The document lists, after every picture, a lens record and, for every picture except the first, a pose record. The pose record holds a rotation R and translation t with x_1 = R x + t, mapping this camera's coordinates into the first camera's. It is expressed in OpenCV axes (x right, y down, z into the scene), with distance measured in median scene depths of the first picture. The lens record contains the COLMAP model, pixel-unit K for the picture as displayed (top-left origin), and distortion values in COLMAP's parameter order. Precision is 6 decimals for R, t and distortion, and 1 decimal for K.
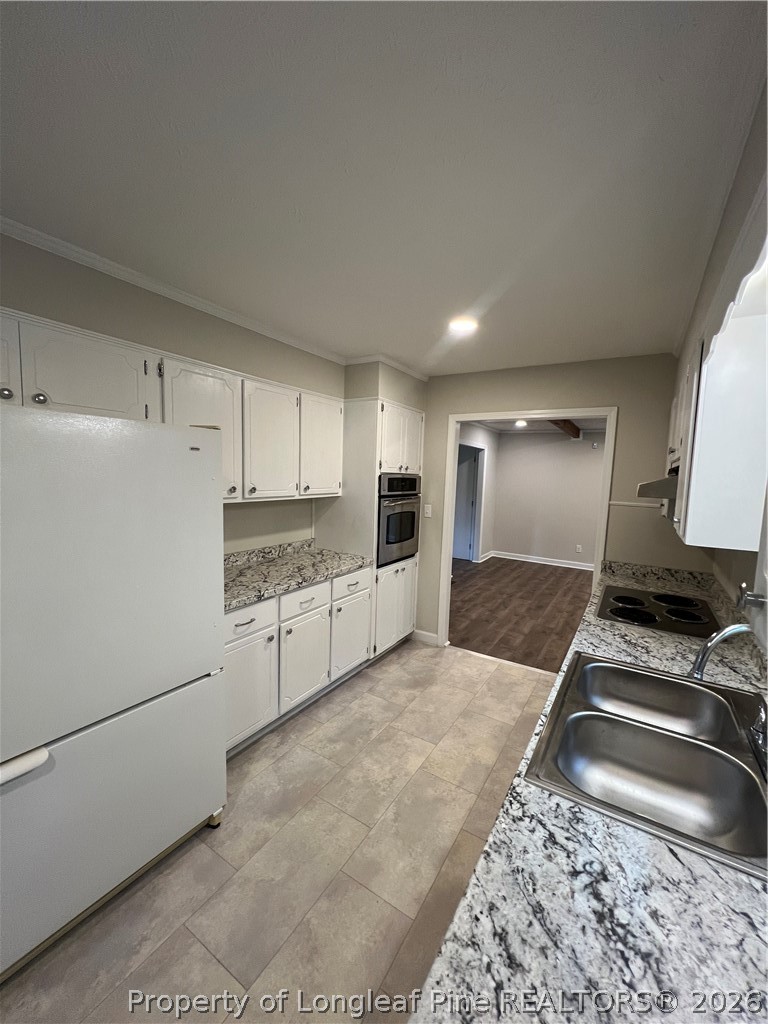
lens RADIAL K [[409.8, 0, 379.8], [0, 409.8, 513.8], [0, 0, 1]] dist [-0.002201, -0.000029]
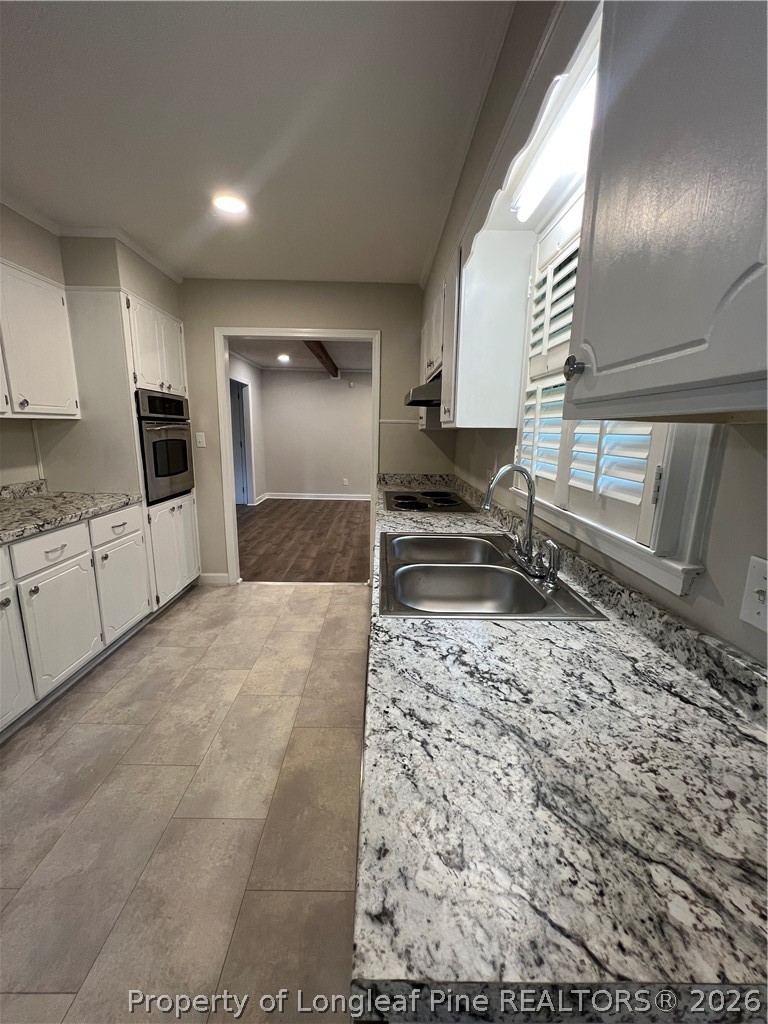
lens RADIAL K [[413.6, 0, 382.2], [0, 413.6, 514.6], [0, 0, 1]] dist [-0.002166, 0.000077]
pose [[0.841268, -0.126013, 0.525727, -0.058615], [0.064311, 0.988877, 0.134117, 0.079720], [-0.536779, -0.079018, 0.840014, 0.037002]]
